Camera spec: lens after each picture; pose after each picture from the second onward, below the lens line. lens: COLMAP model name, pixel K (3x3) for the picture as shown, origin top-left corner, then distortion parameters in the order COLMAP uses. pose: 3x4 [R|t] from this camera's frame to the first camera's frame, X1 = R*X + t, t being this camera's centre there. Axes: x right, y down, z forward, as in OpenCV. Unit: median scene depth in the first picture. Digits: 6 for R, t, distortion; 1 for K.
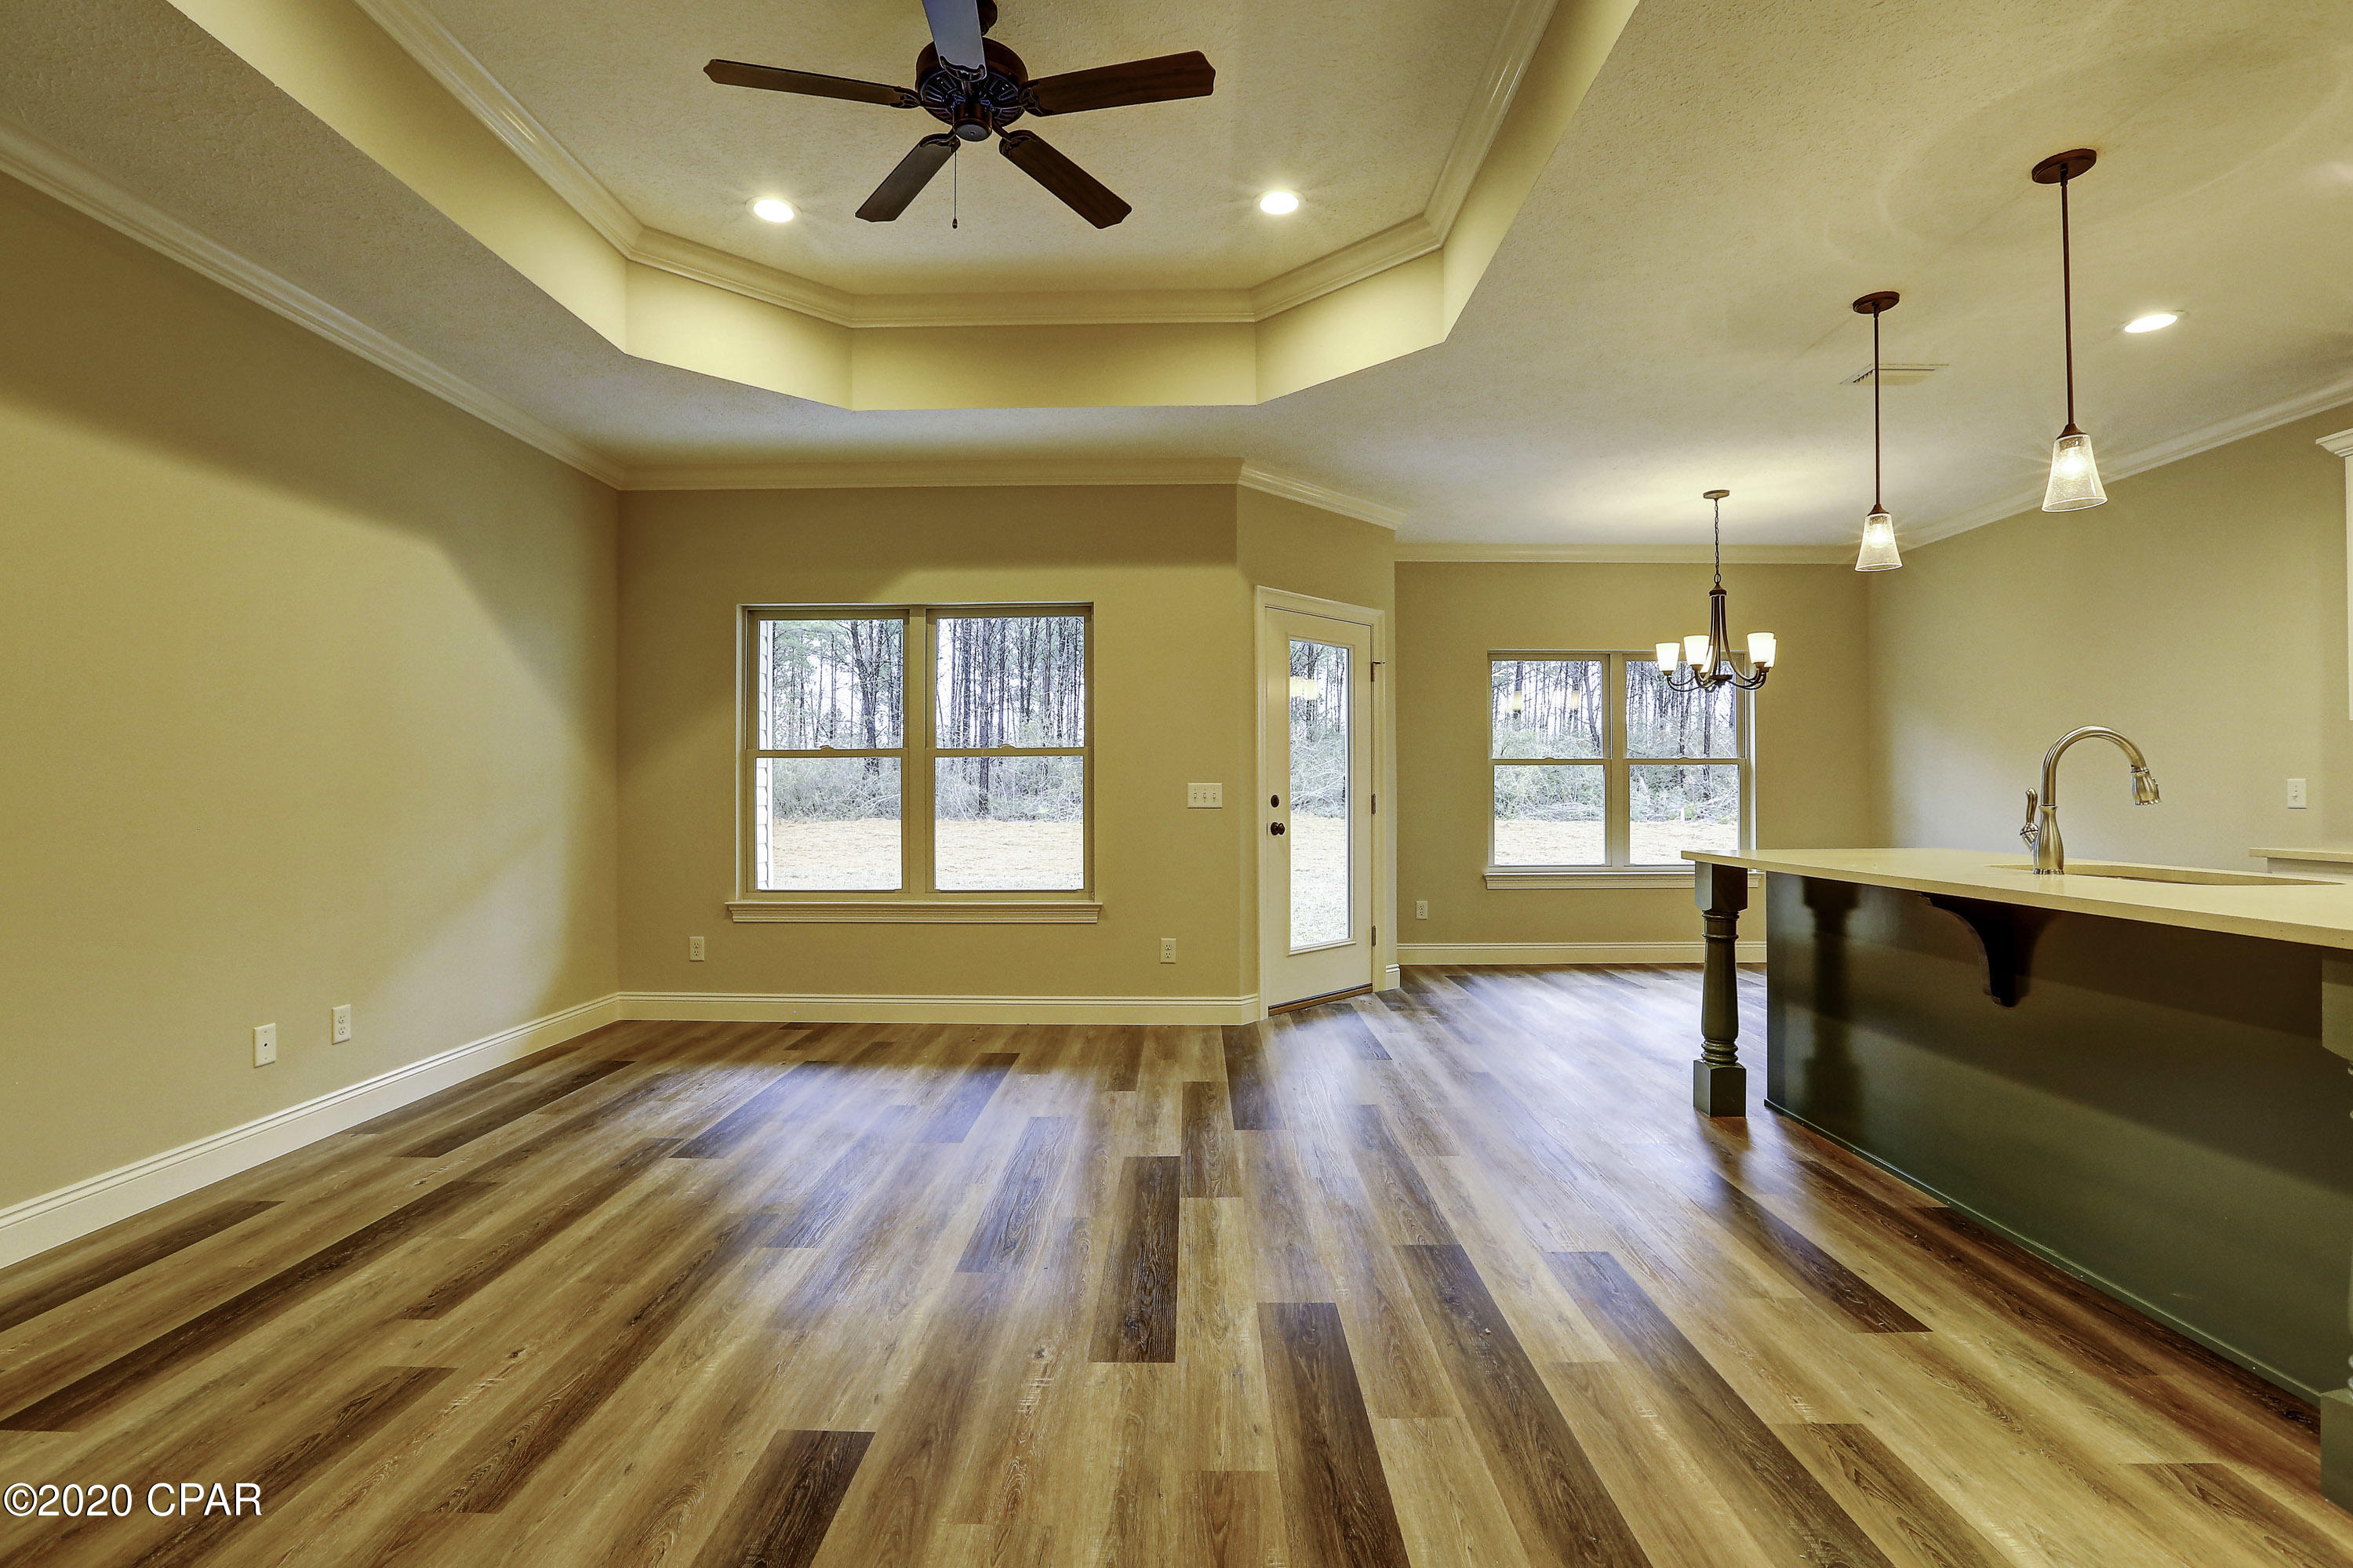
lens RADIAL K [[1077.2, 0, 1178.2], [0, 1077.2, 782.2], [0, 0, 1]] dist [-0.052102, 0.018346]
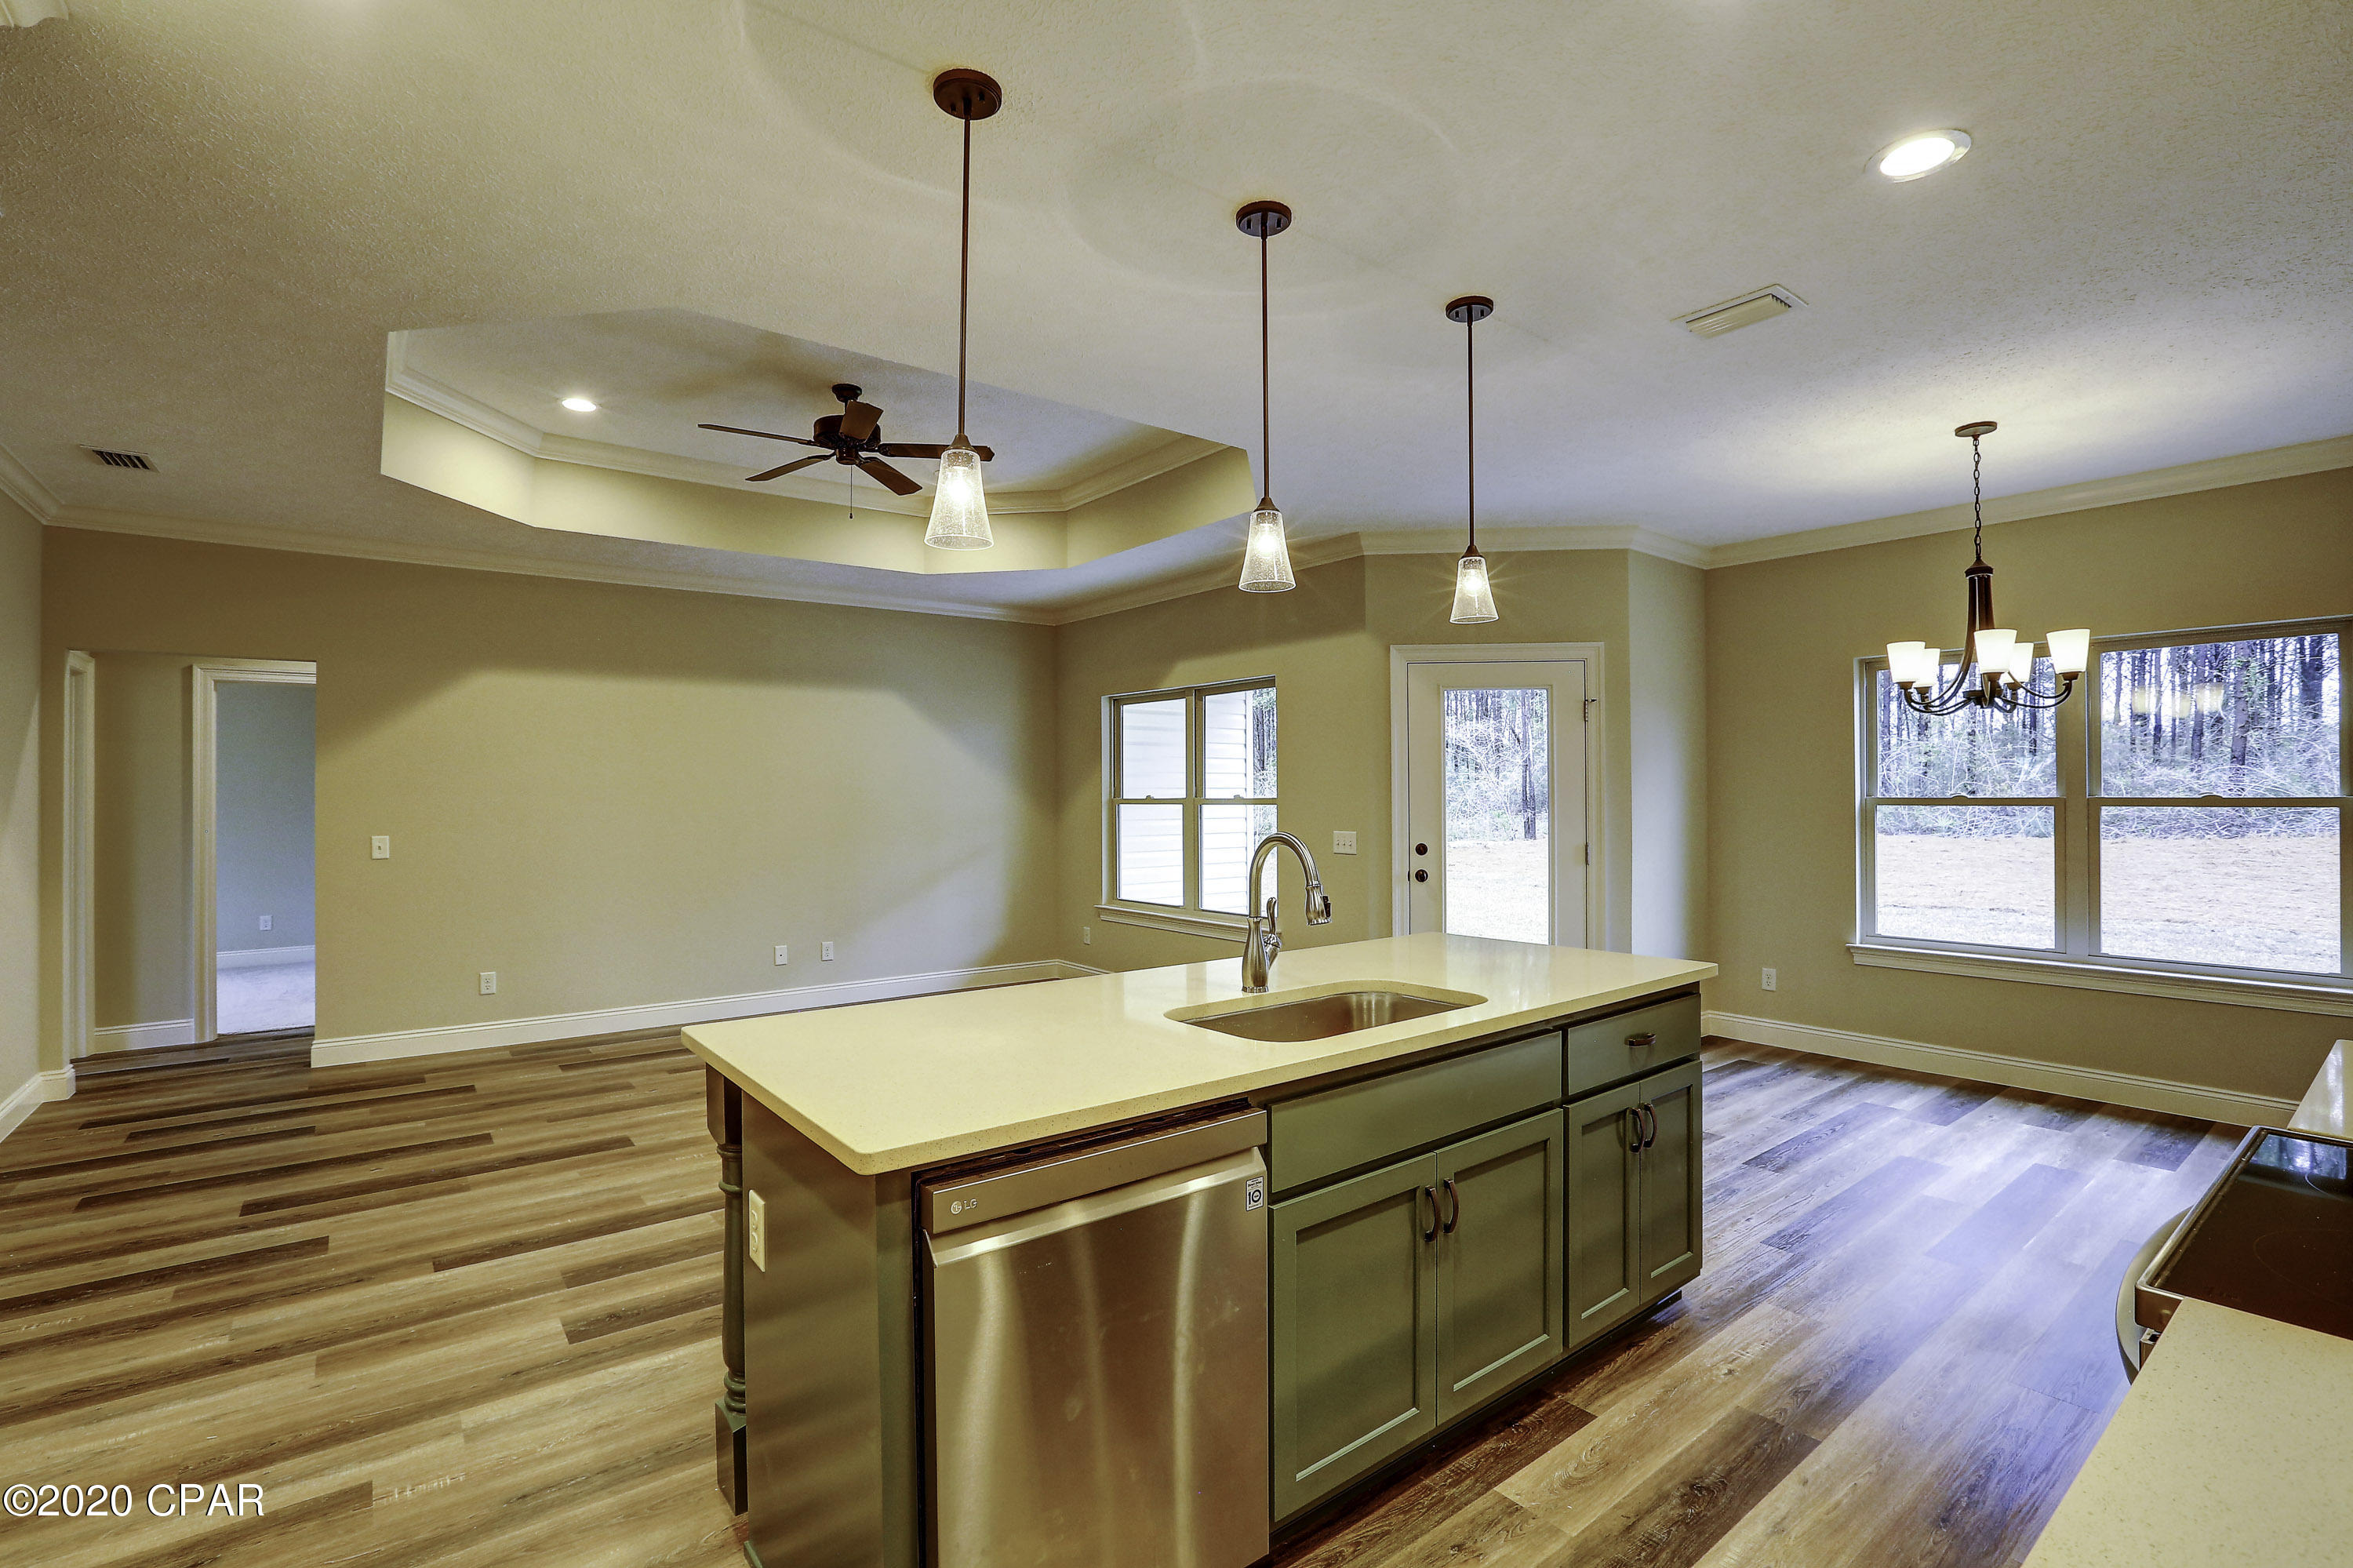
lens RADIAL K [[1077.2, 0, 1176.6], [0, 1077.2, 782.3], [0, 0, 1]] dist [-0.052102, 0.018346]
pose [[0.622995, -0.008637, -0.782178, 0.777477], [0.009318, 0.999950, -0.003621, -0.046955], [0.782171, -0.005033, 0.623044, 0.180911]]
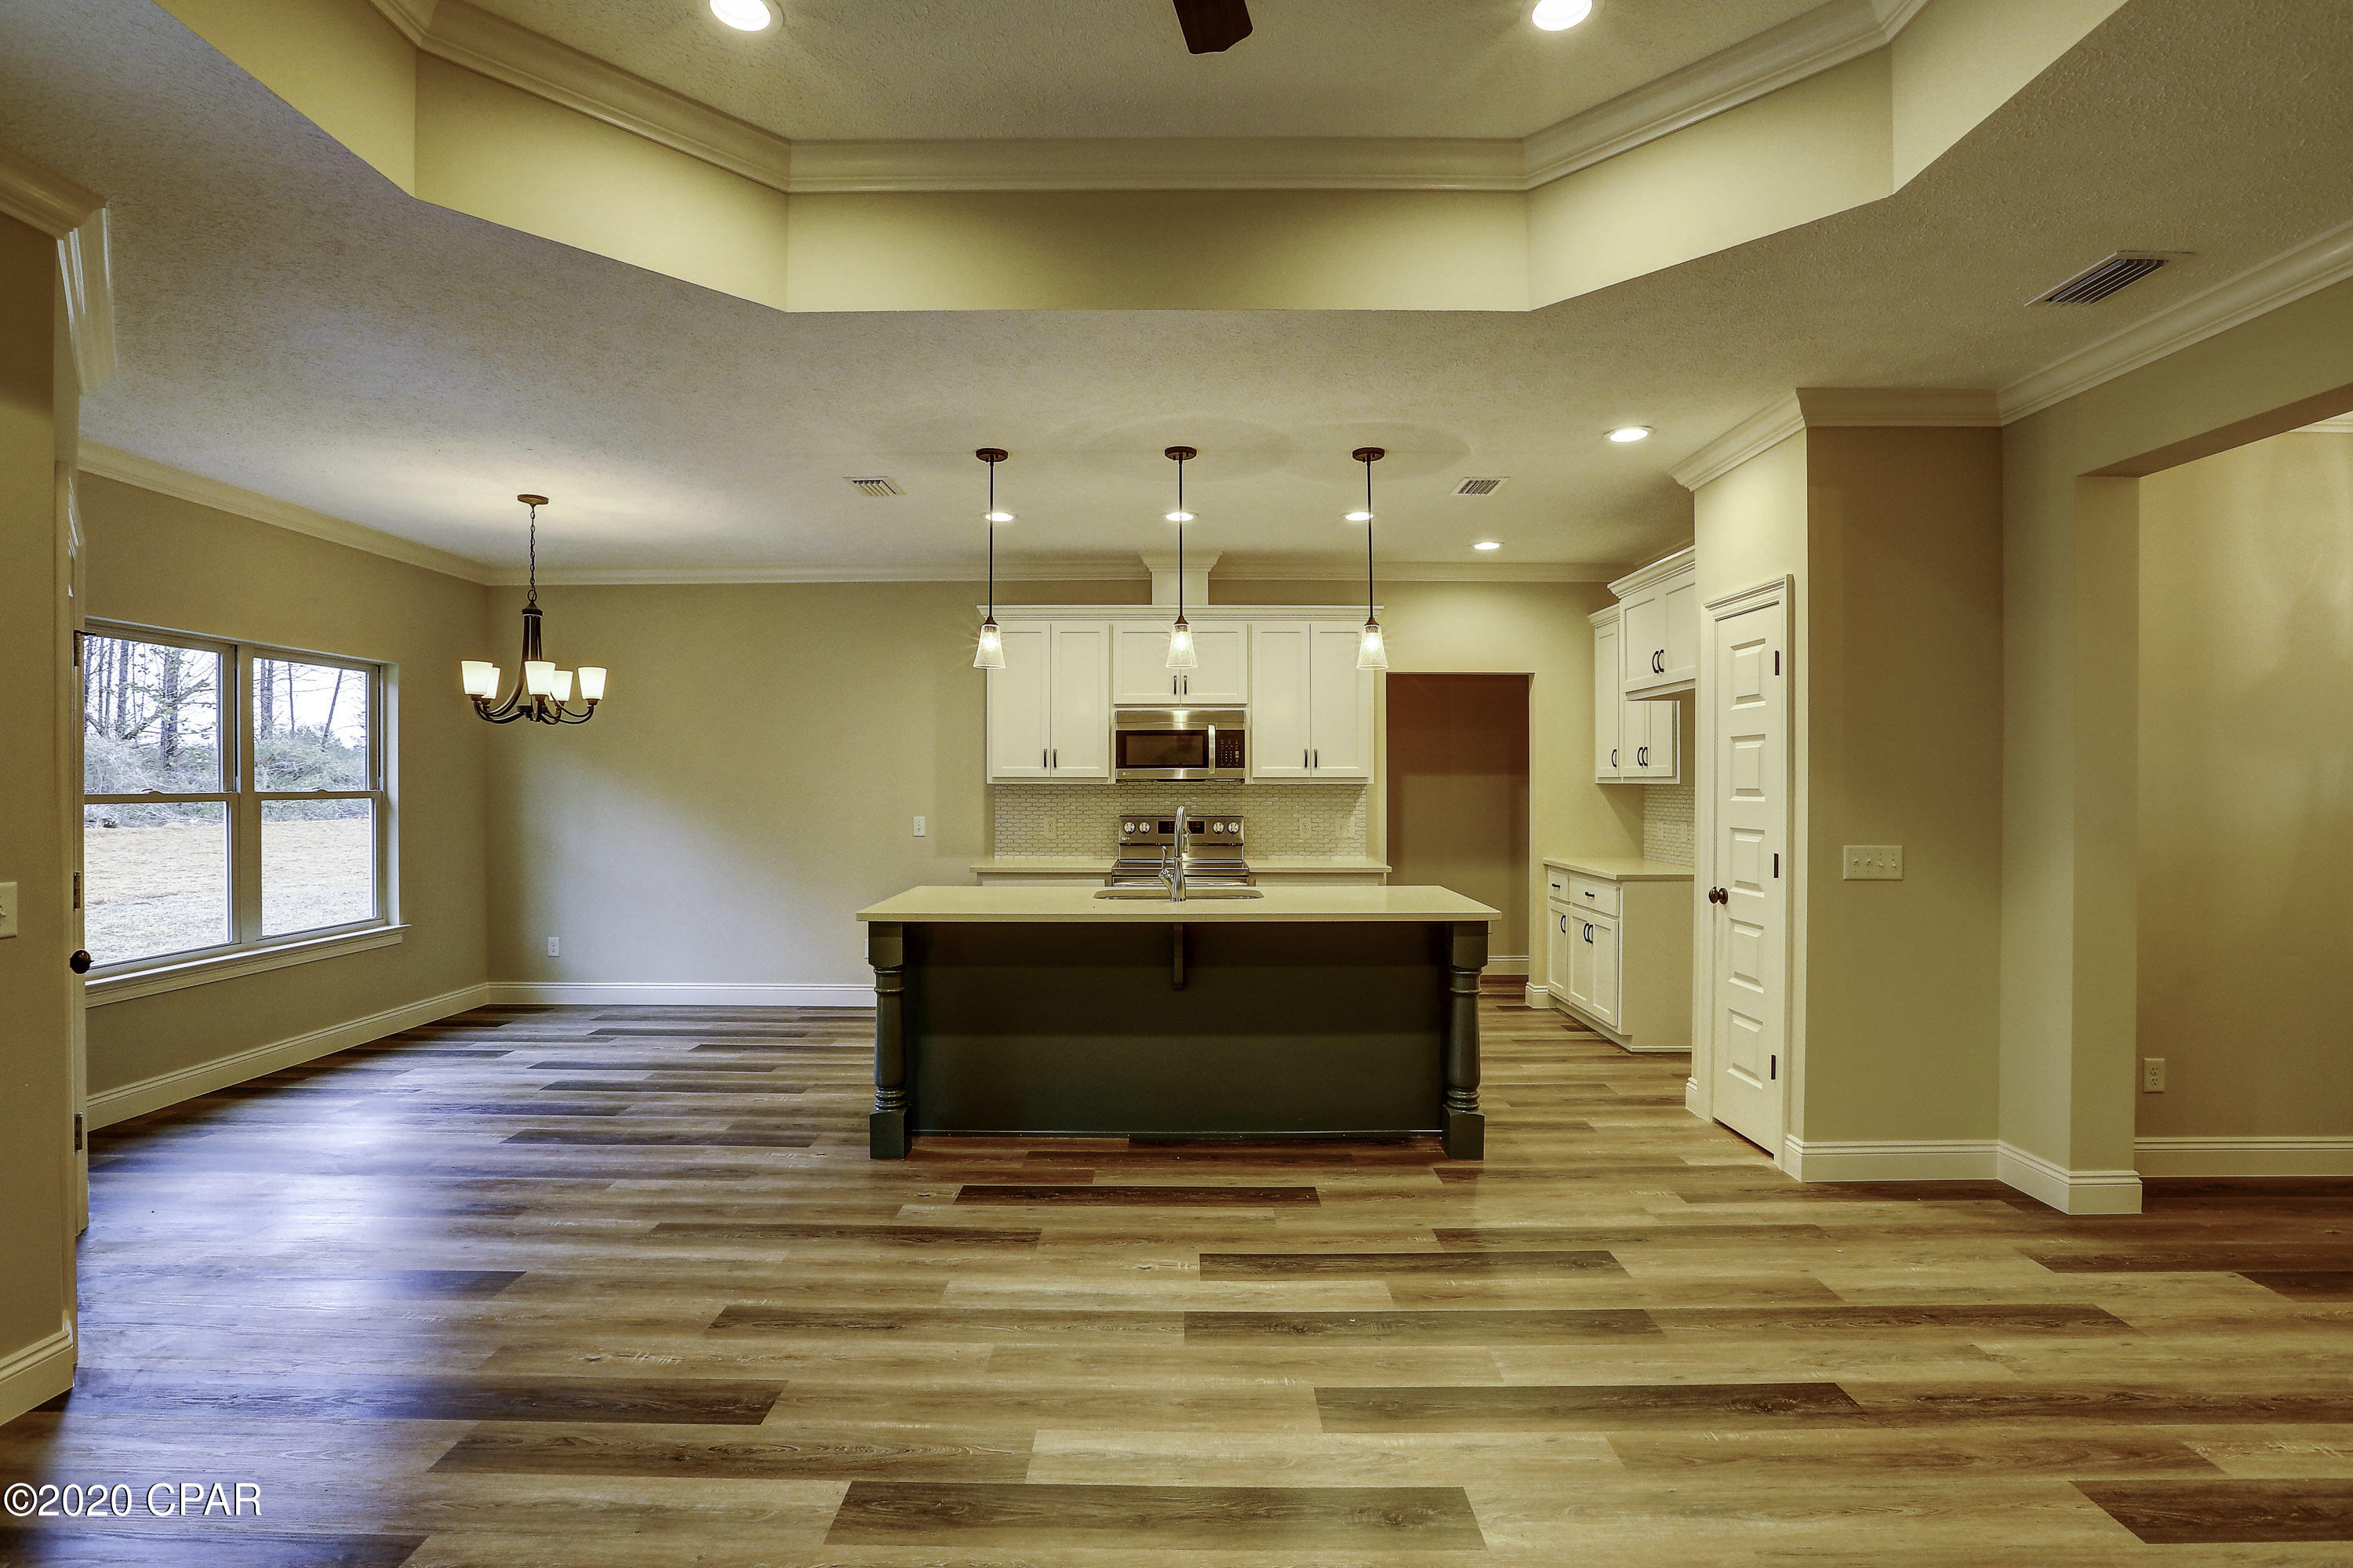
lens RADIAL K [[1077.2, 0, 1171.2], [0, 1077.2, 781.1], [0, 0, 1]] dist [-0.052102, 0.018346]
pose [[-0.003078, 0.001908, 0.999993, -0.397906], [-0.006450, 0.999977, -0.001928, -0.044038], [-0.999974, -0.006456, -0.003066, 0.515509]]
